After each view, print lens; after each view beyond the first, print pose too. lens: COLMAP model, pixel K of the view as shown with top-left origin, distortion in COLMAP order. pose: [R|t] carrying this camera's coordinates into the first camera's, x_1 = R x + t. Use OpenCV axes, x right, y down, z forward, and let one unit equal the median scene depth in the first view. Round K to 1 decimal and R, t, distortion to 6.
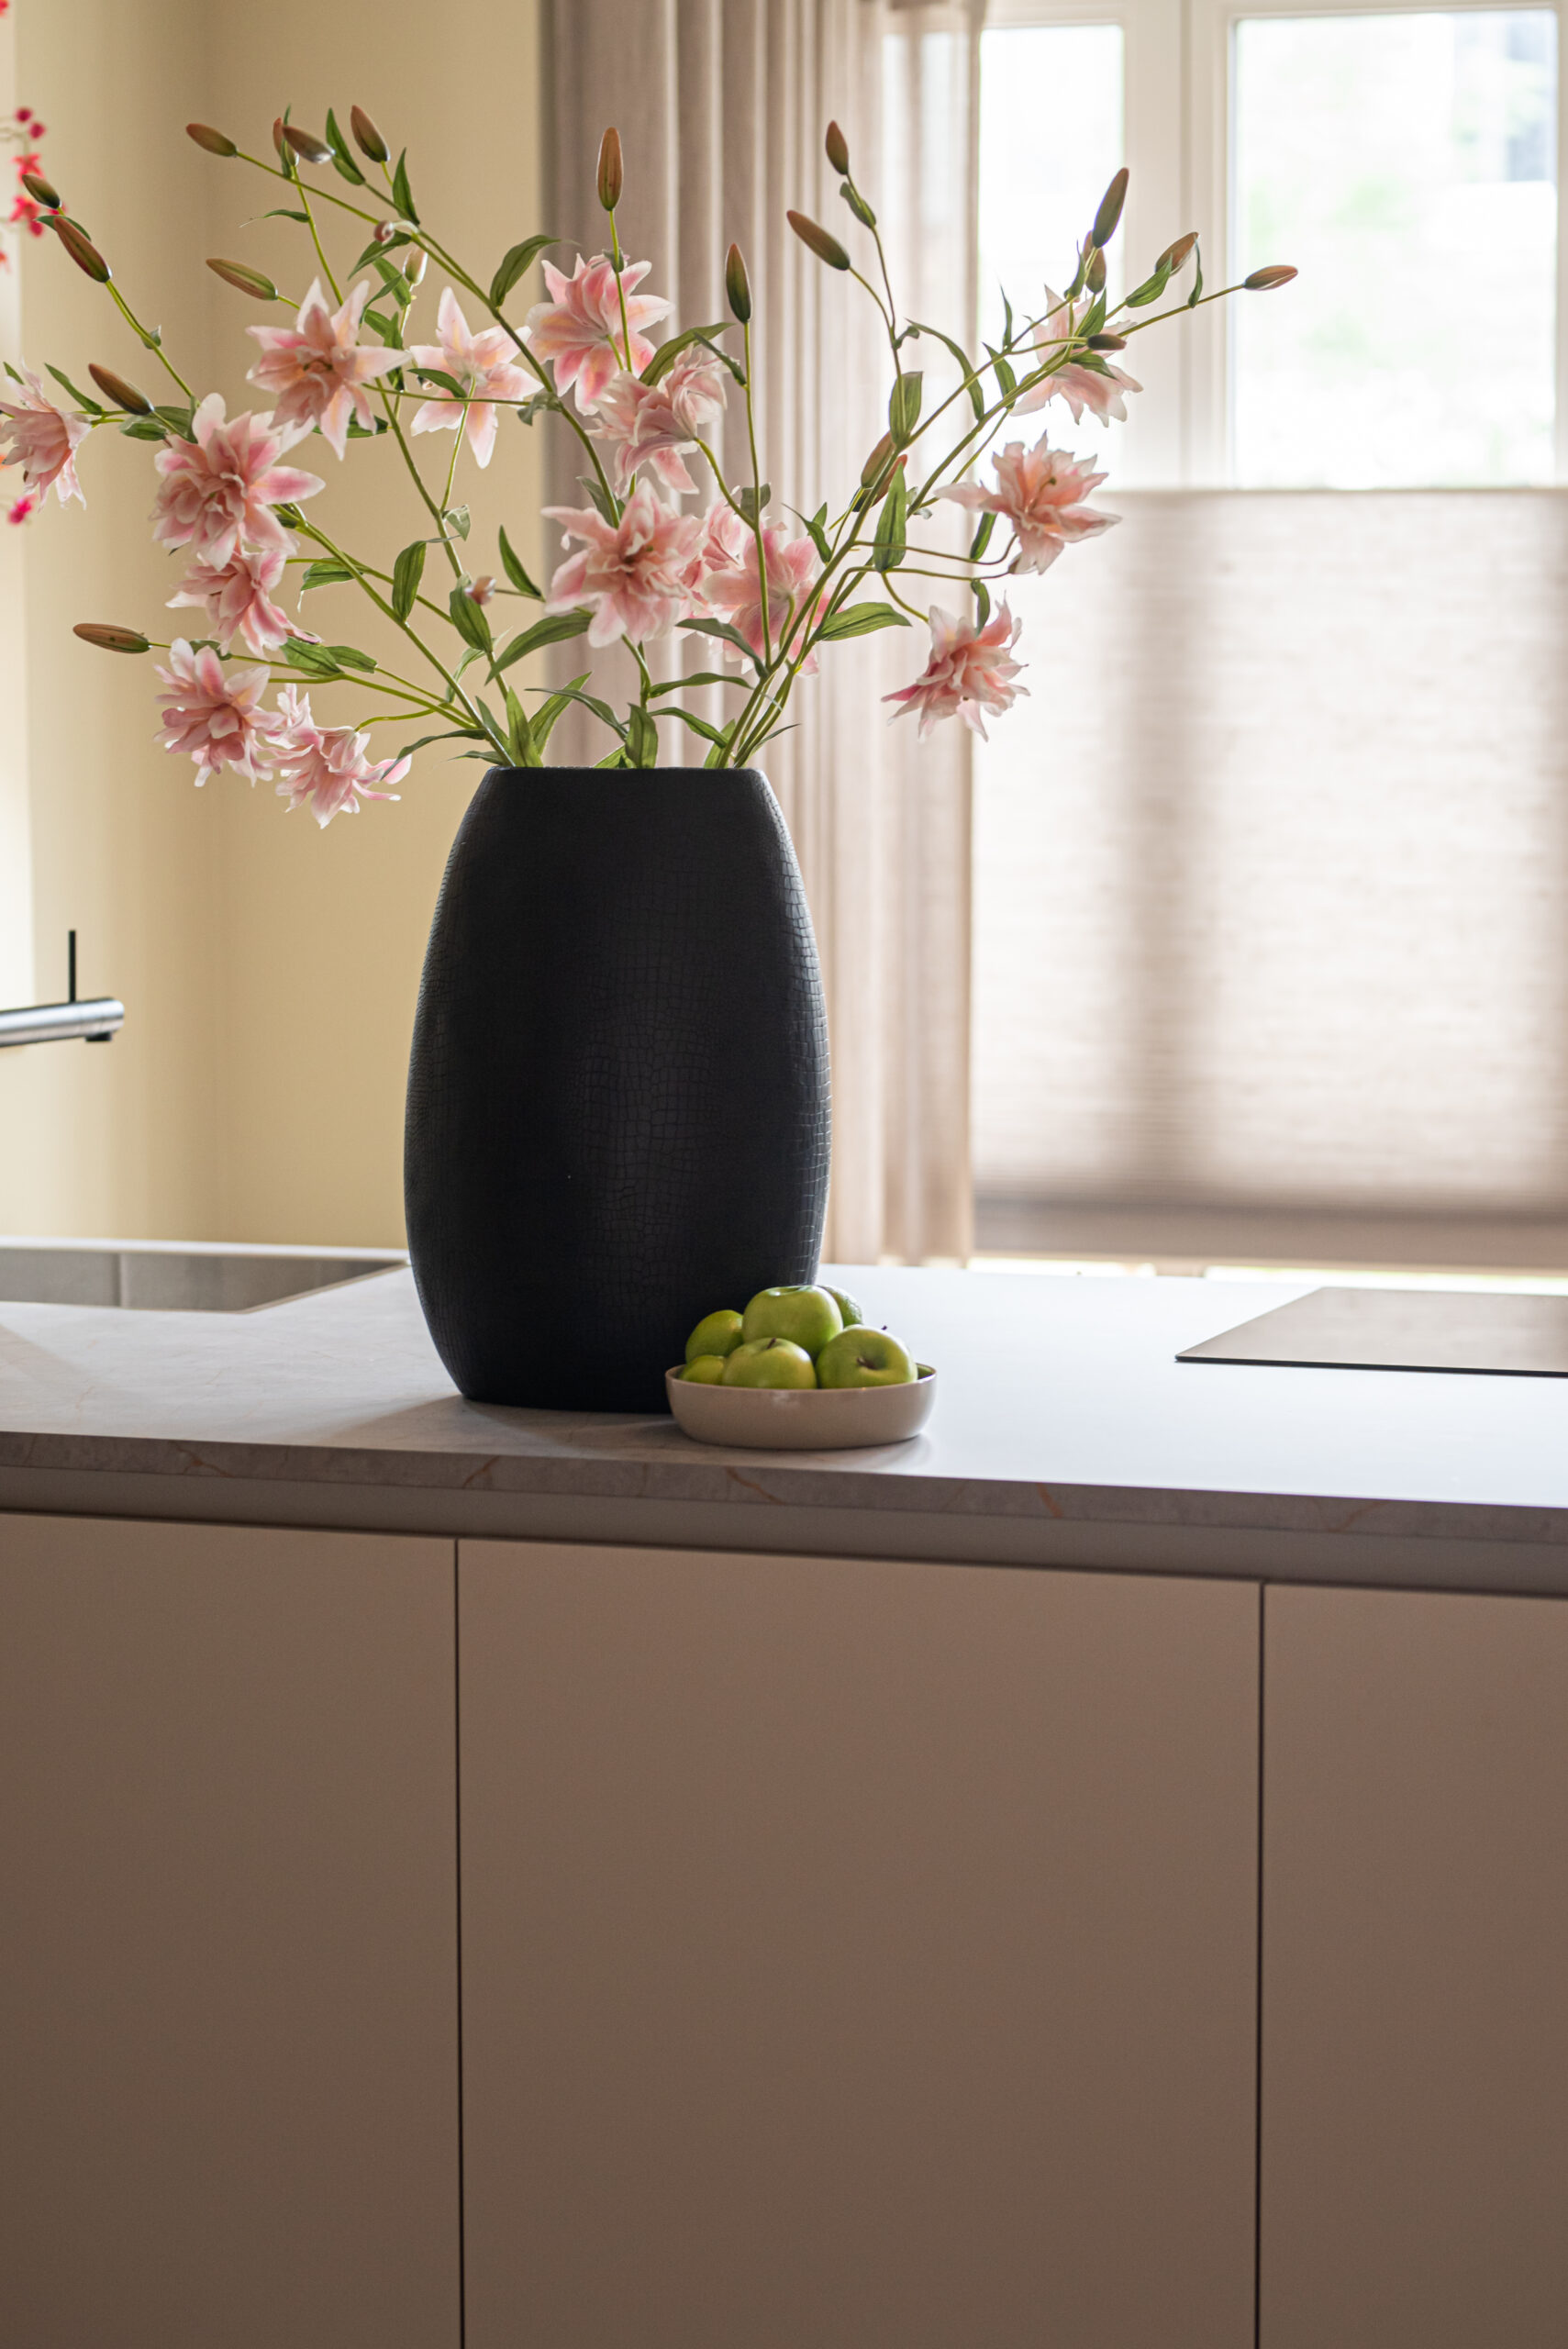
lens RADIAL K [[5722.4, 0, 781.9], [0, 5722.4, 1175.2], [0, 0, 1]] dist [-0.013191, 0.000000]
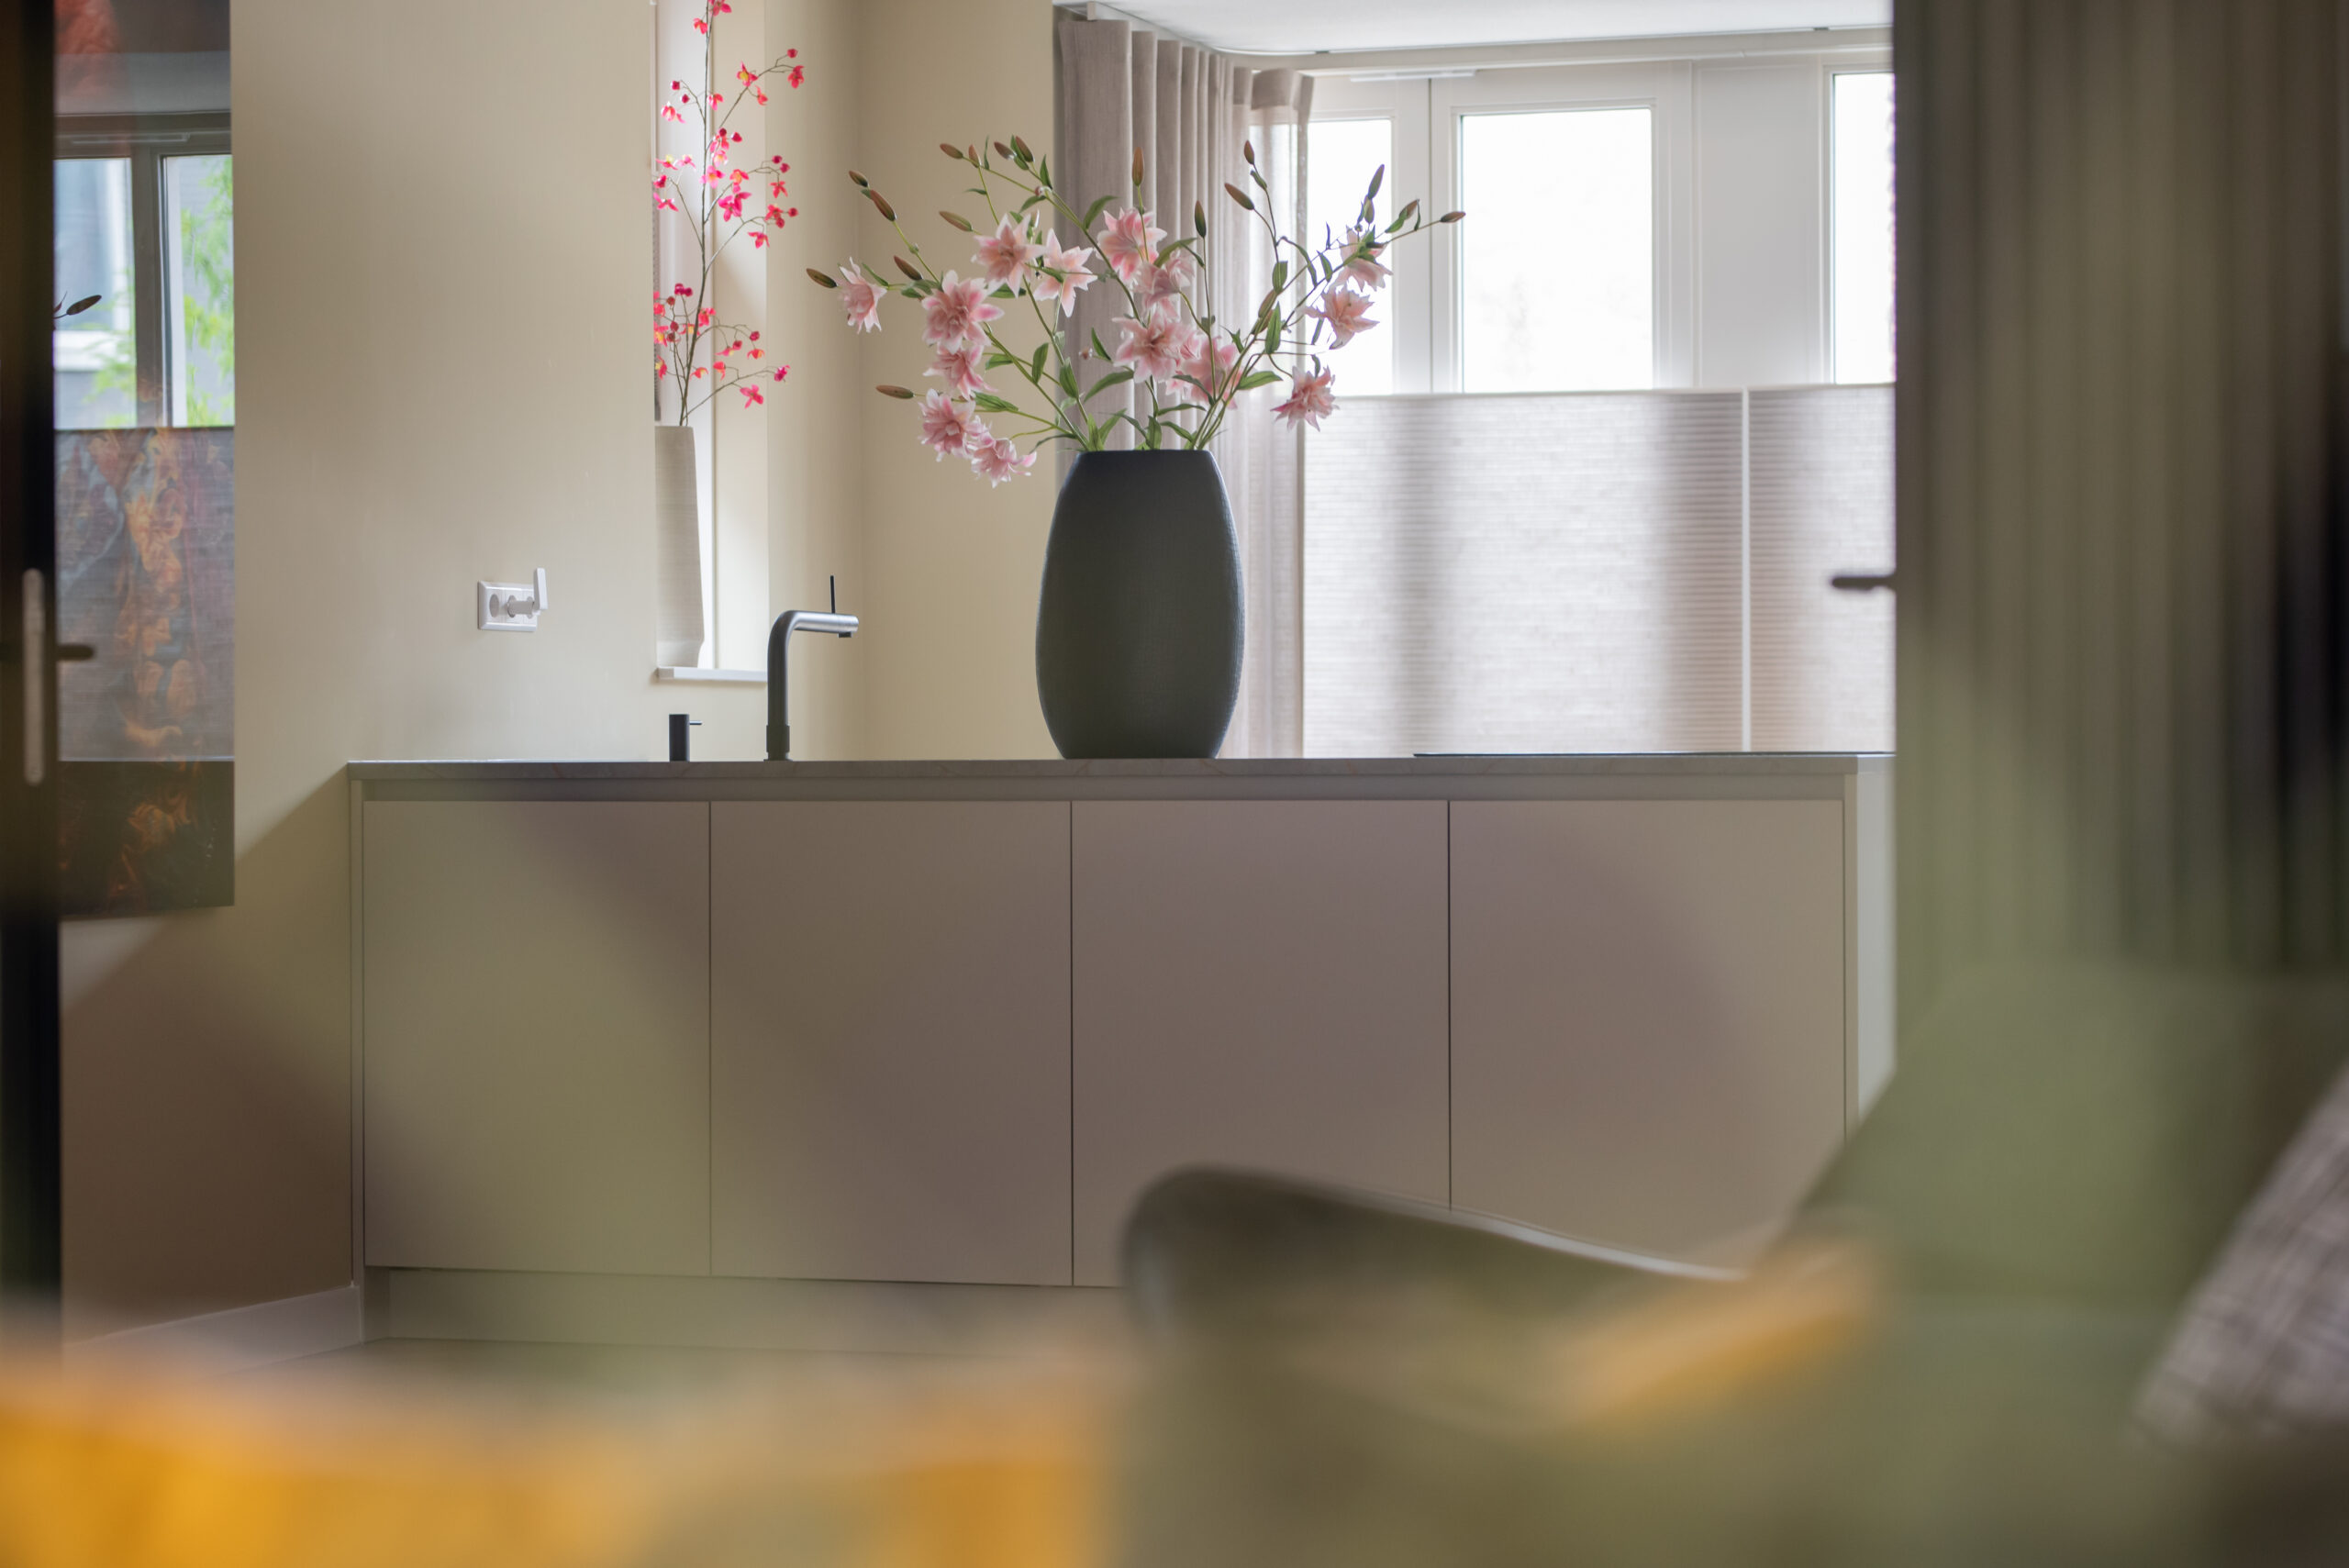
lens RADIAL K [[5722.4, 0, 1175.6], [0, 5722.4, 783.3], [0, 0, 1]] dist [-0.013191, 0.000000]
pose [[0.999885, -0.000265, 0.015172, -0.047806], [0.001663, 0.995741, -0.092182, 0.240865], [-0.015083, 0.092197, 0.995627, -1.060171]]
